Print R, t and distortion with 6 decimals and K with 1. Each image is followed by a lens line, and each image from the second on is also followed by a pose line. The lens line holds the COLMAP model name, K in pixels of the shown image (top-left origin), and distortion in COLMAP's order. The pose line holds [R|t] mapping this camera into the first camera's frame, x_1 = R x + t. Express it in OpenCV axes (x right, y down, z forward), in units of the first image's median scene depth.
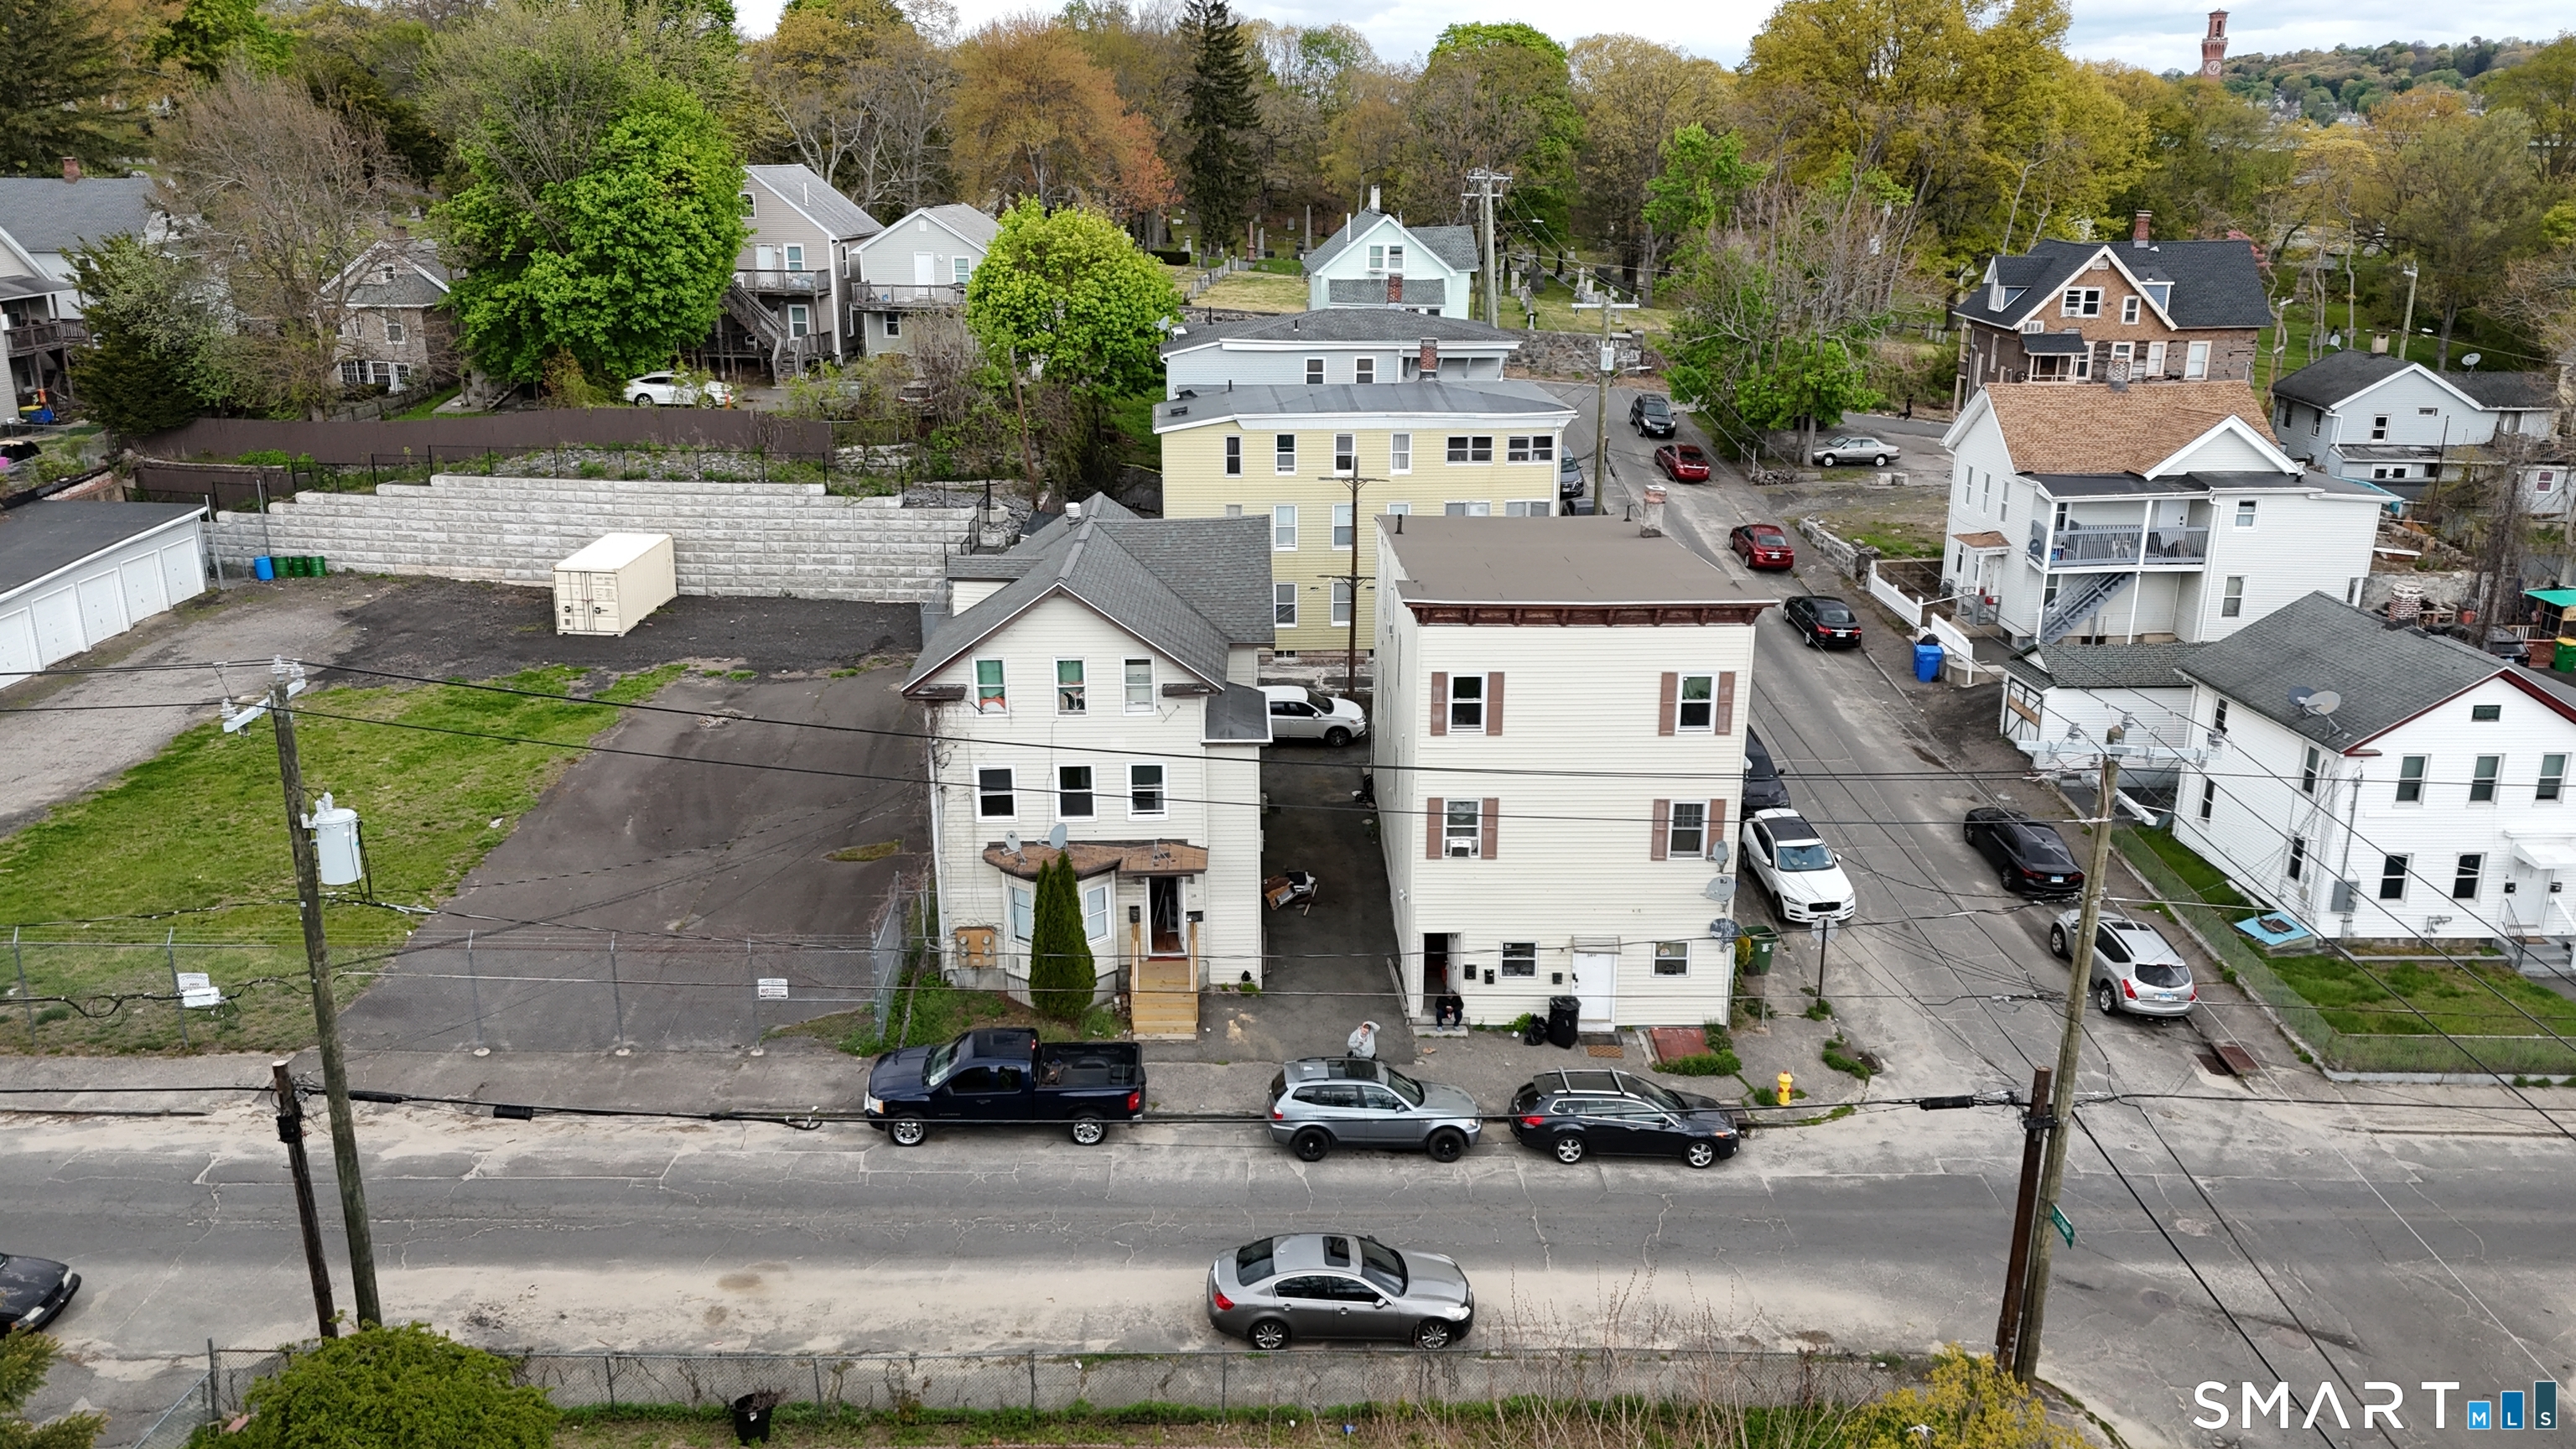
lens RADIAL K [[1886.5, 0, 1288.0], [0, 1886.5, 708.7], [0, 0, 1]] dist [0.074750, -0.072835]
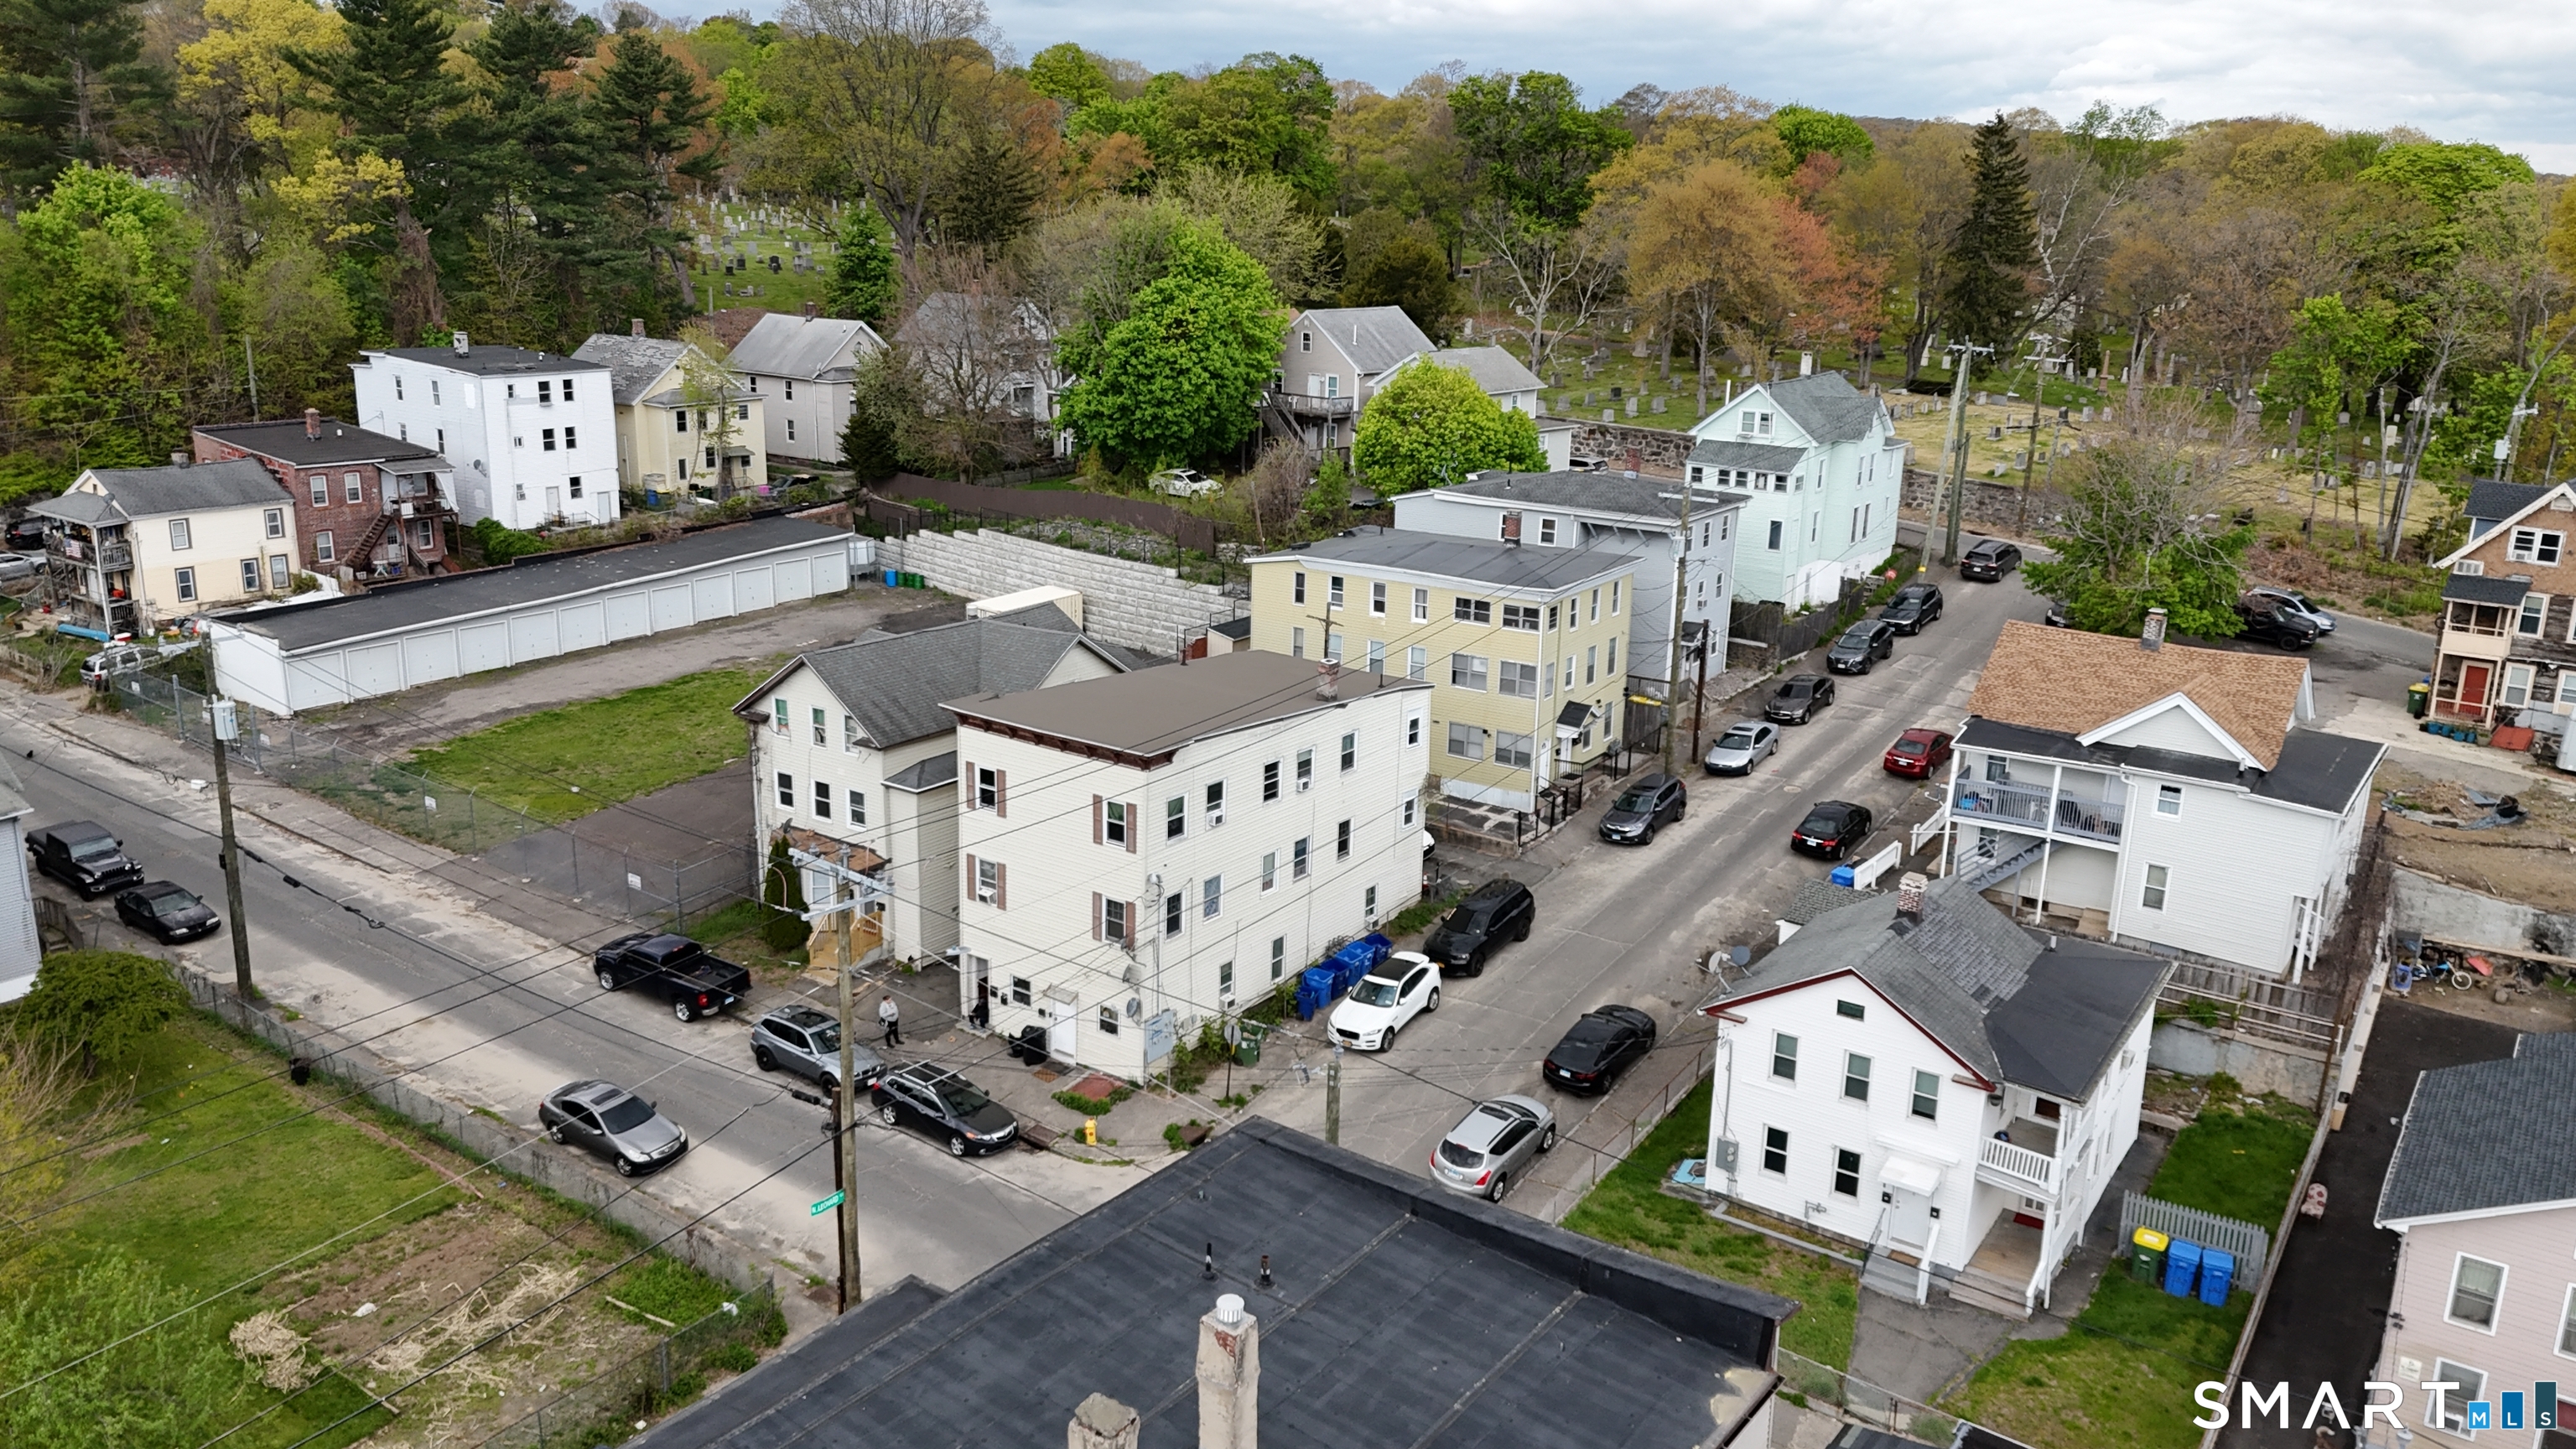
lens RADIAL K [[1886.5, 0, 1290.9], [0, 1886.5, 714.0], [0, 0, 1]] dist [0.074750, -0.072835]
pose [[0.798897, 0.171286, -0.576563, 0.679535], [-0.188576, 0.981590, 0.030317, -0.090003], [0.571142, 0.084506, 0.816490, 0.010540]]
